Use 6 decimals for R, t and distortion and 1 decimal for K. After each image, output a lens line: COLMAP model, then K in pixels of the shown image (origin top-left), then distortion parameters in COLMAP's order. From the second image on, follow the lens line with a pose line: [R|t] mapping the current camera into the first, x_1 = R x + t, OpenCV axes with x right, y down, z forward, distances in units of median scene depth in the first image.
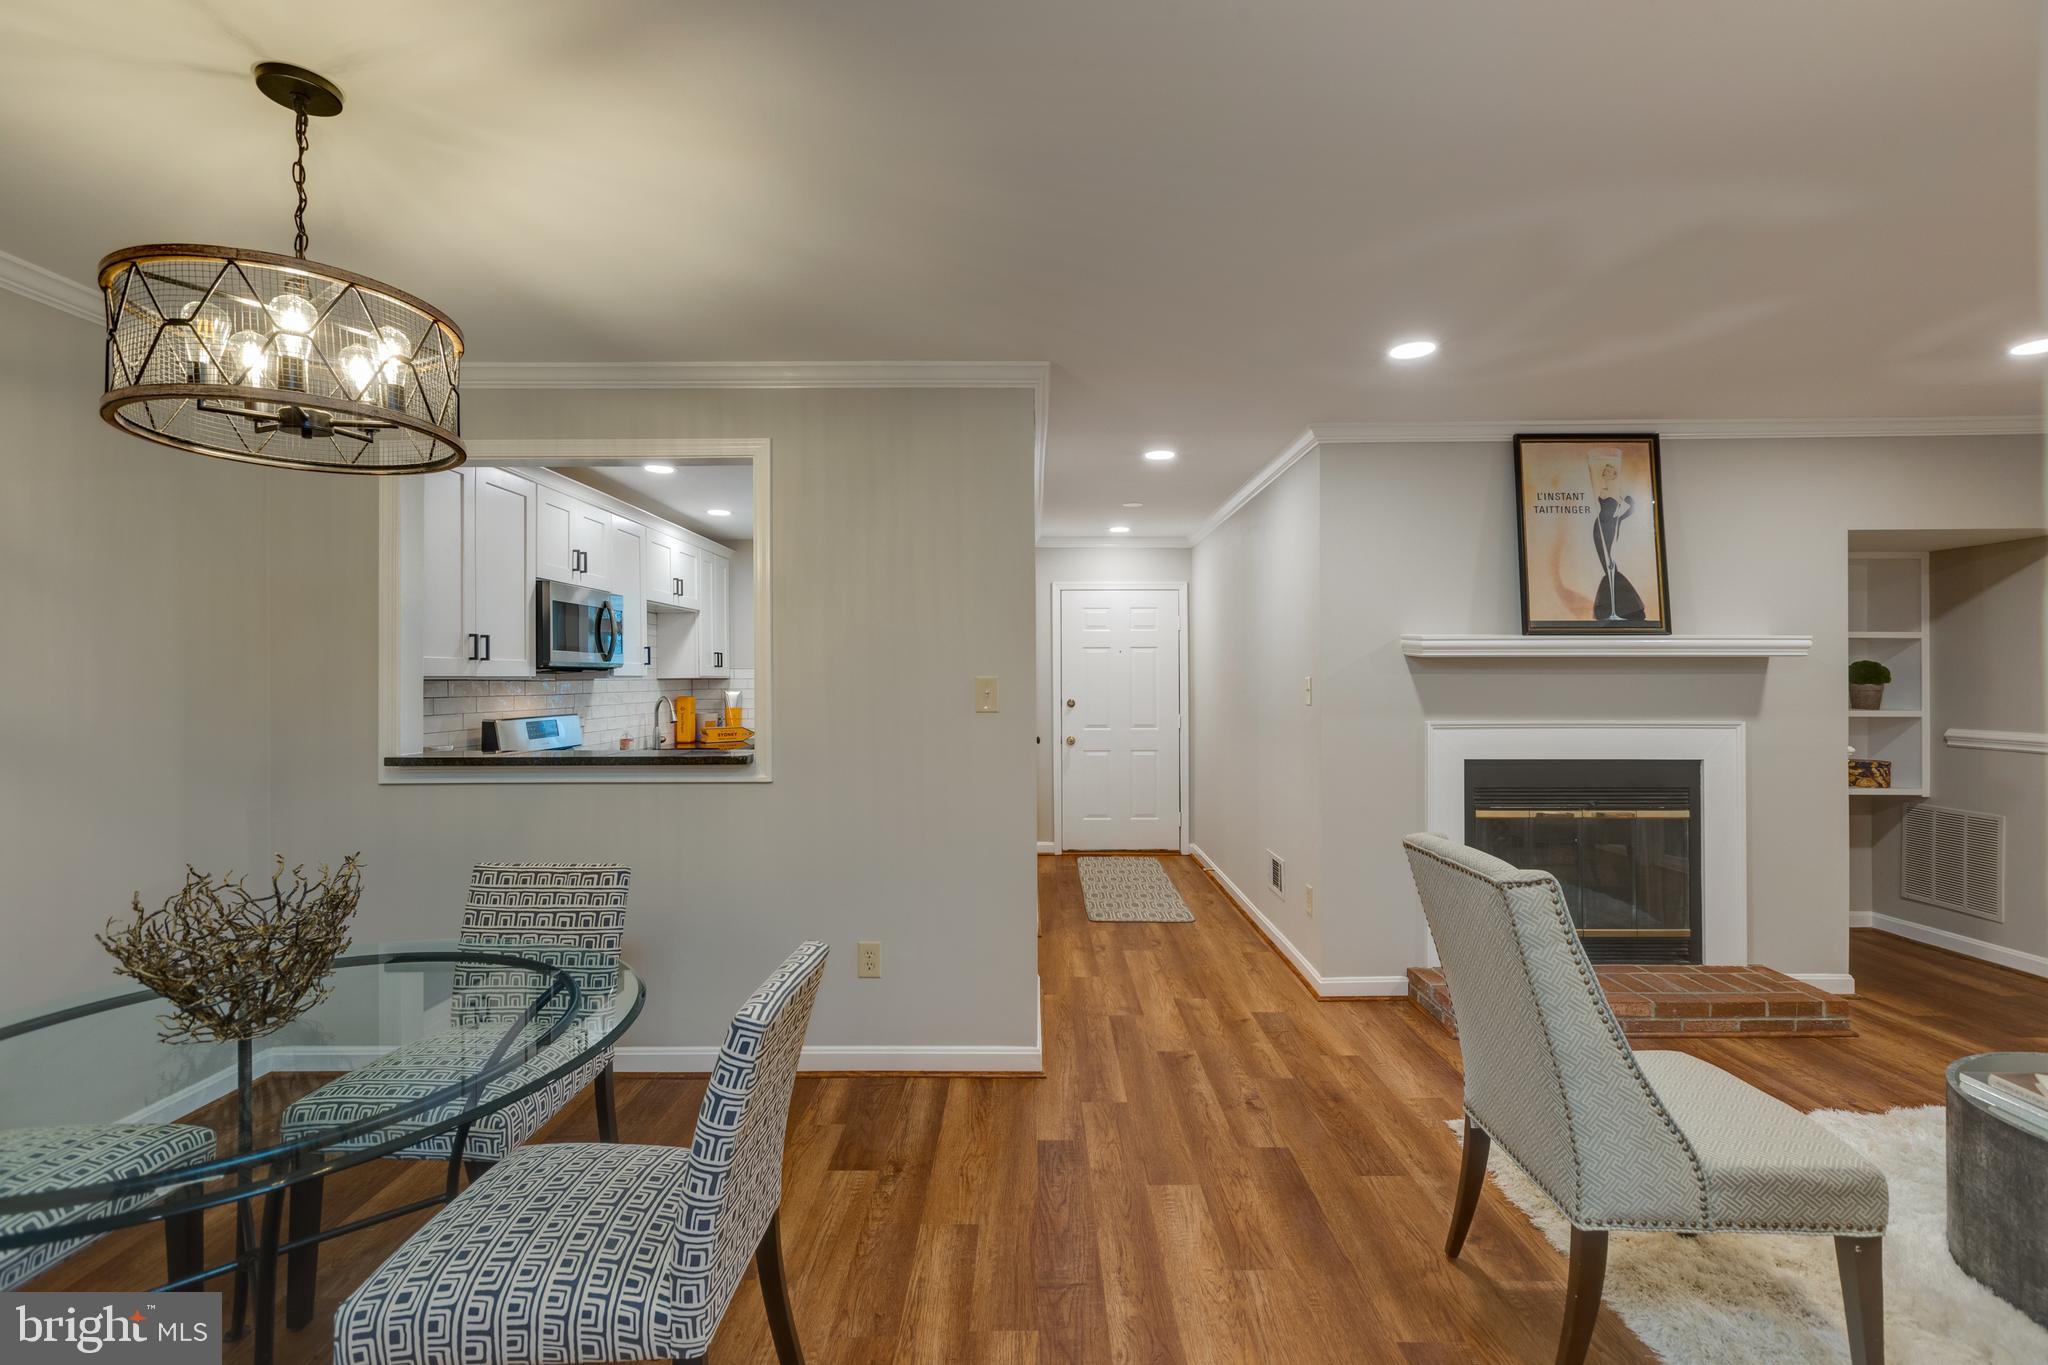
lens RADIAL K [[907.2, 0, 1028.0], [0, 907.2, 678.8], [0, 0, 1]] dist [0.003090, 0.001128]
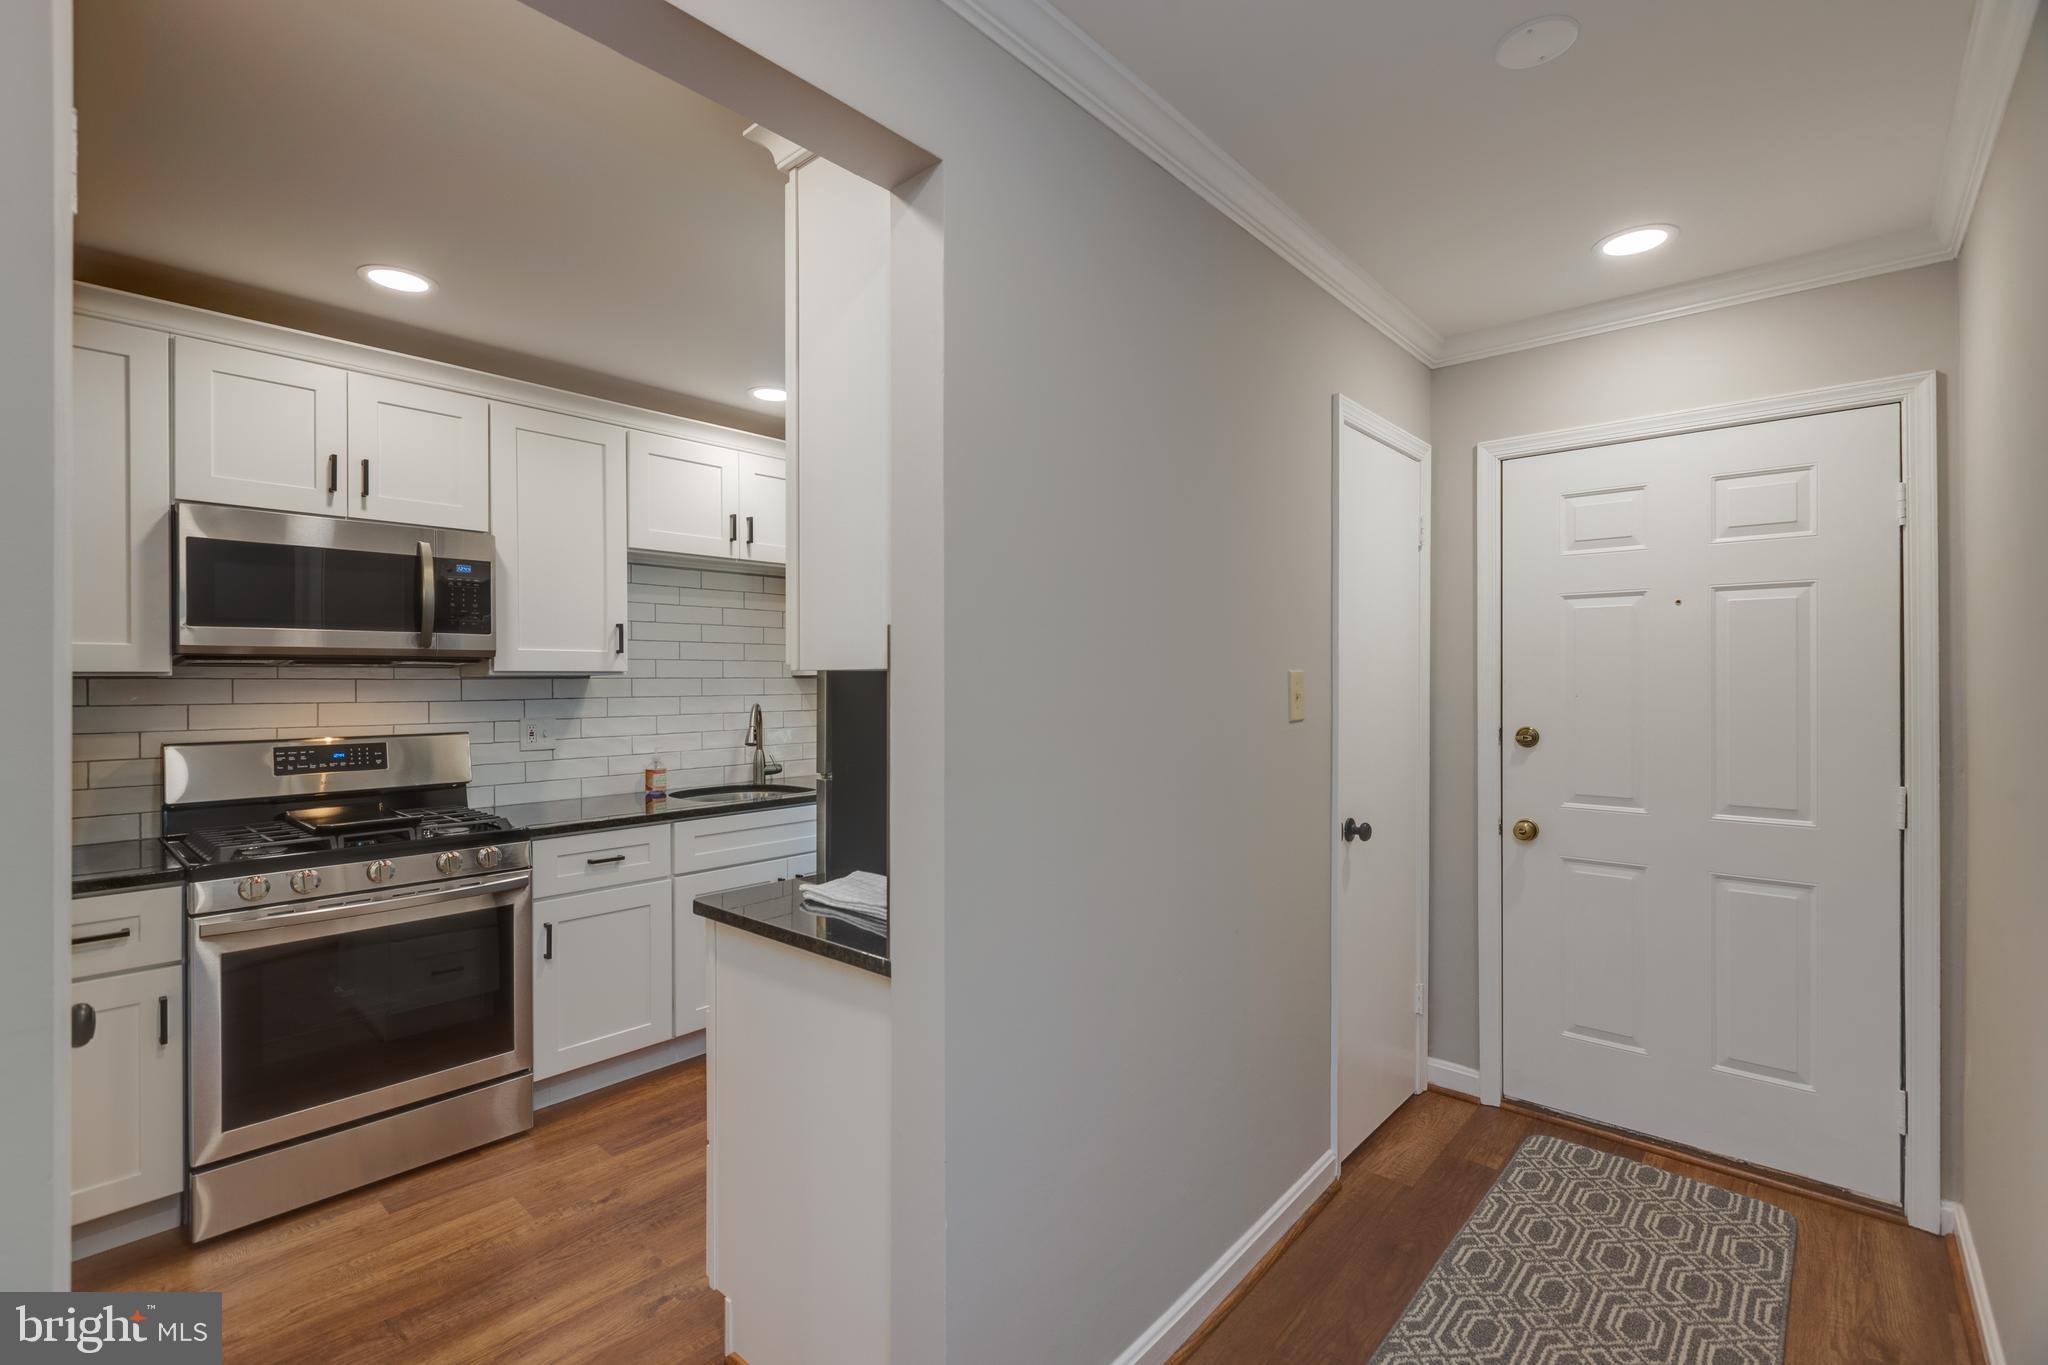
lens RADIAL K [[907.2, 0, 1028.0], [0, 907.2, 678.8], [0, 0, 1]] dist [0.003090, 0.001128]
pose [[0.754969, 0.001463, -0.655759, 0.267773], [0.000092, 0.999997, 0.002337, 0.000402], [0.655761, -0.001824, 0.754967, 1.020985]]
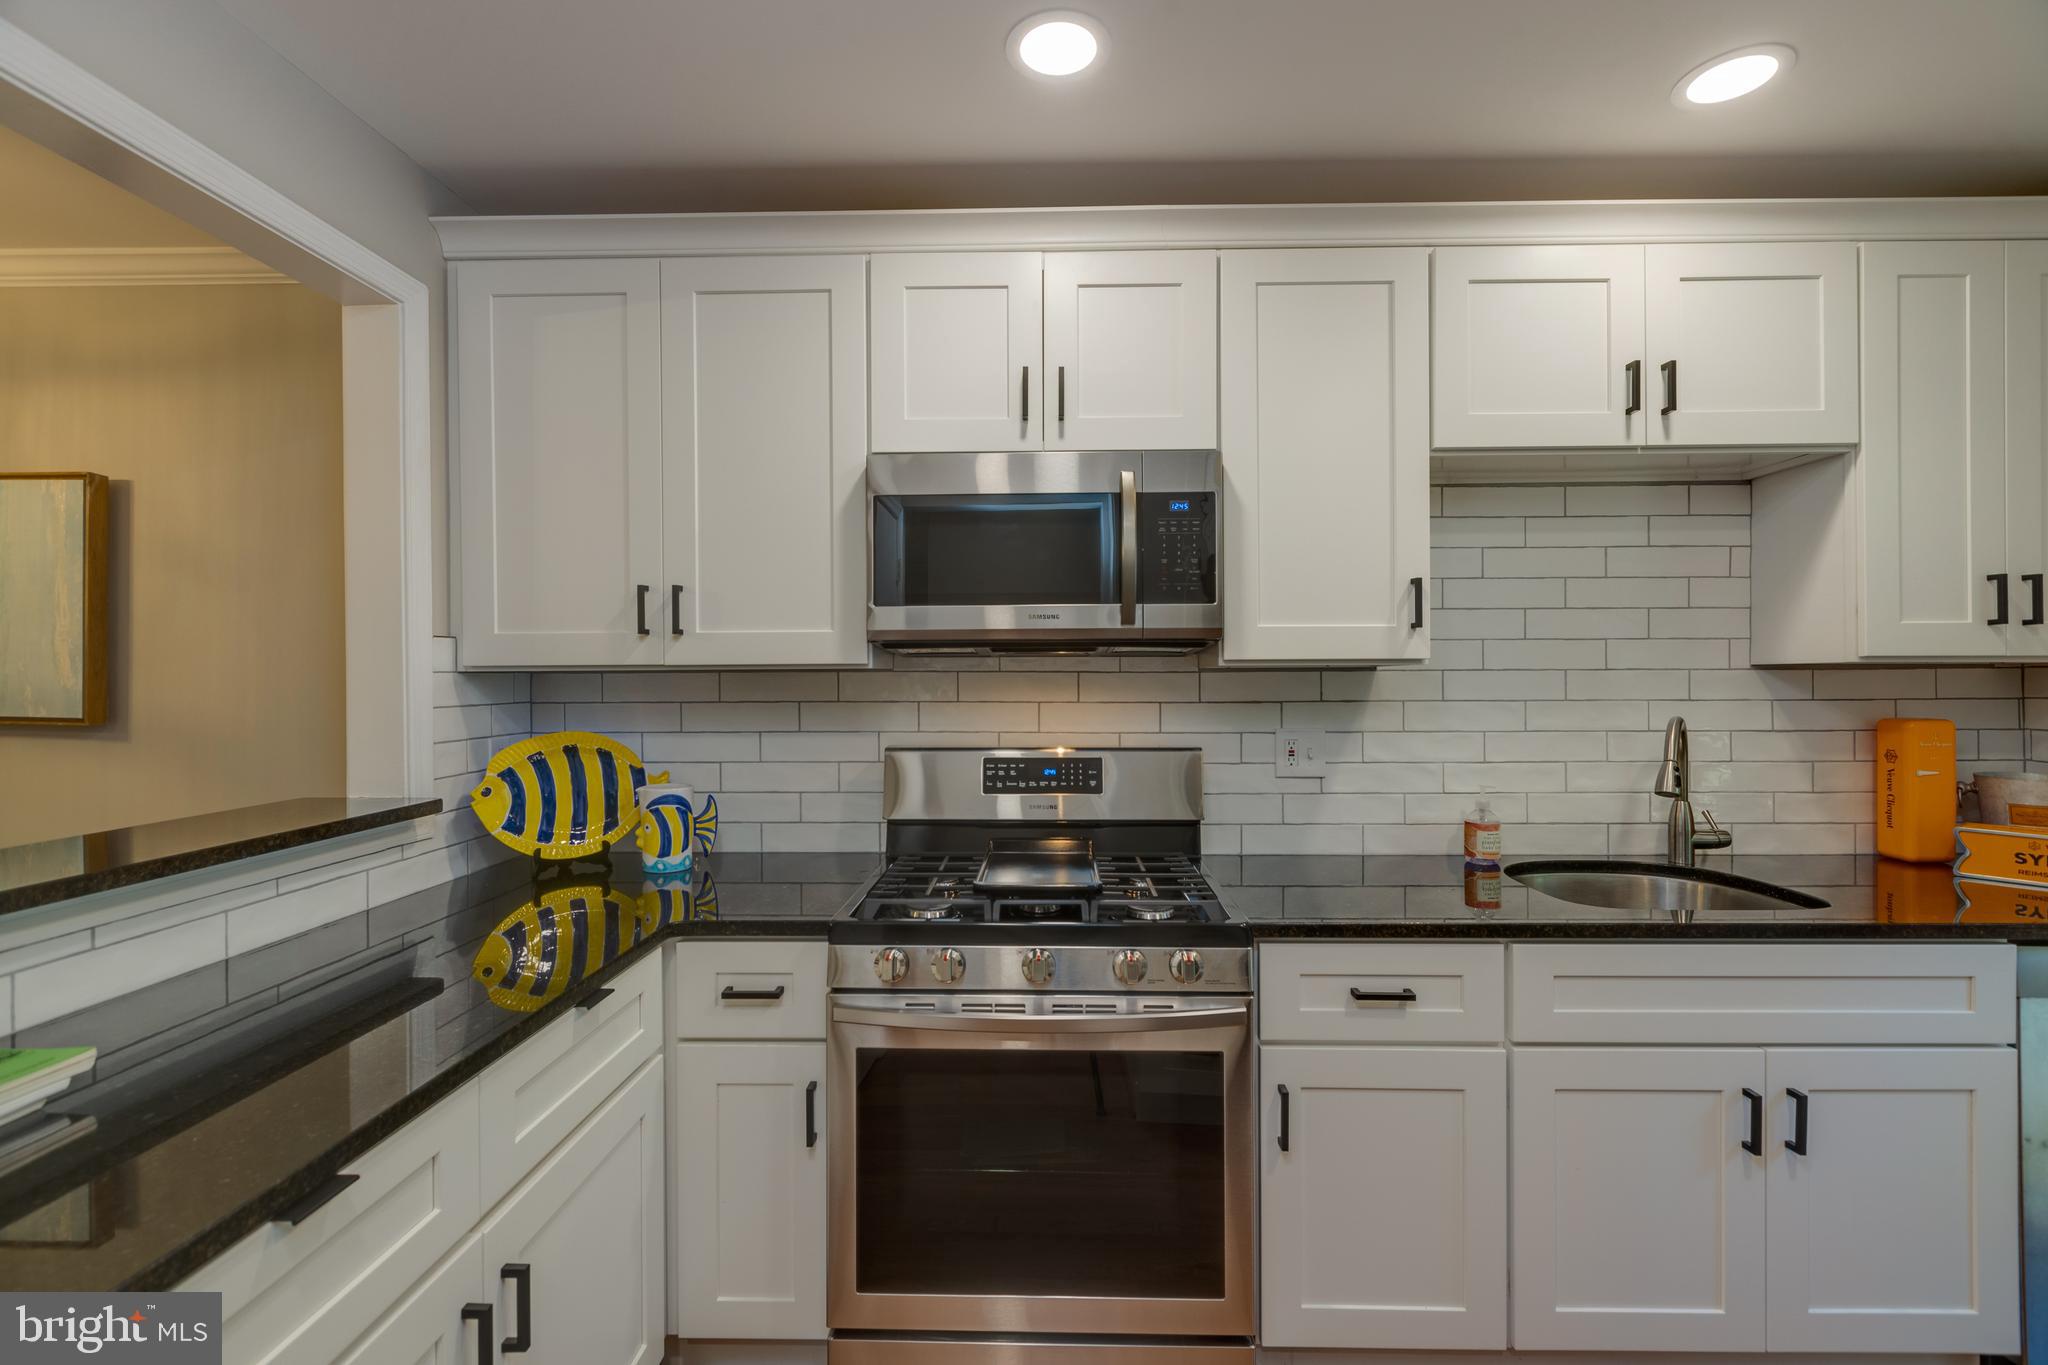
lens RADIAL K [[907.2, 0, 1028.0], [0, 907.2, 678.8], [0, 0, 1]] dist [0.003090, 0.001128]
pose [[-0.015518, 0.009300, -0.999836, -0.079955], [0.003407, 0.999951, 0.009248, 0.001148], [0.999874, -0.003263, -0.015549, 1.208952]]
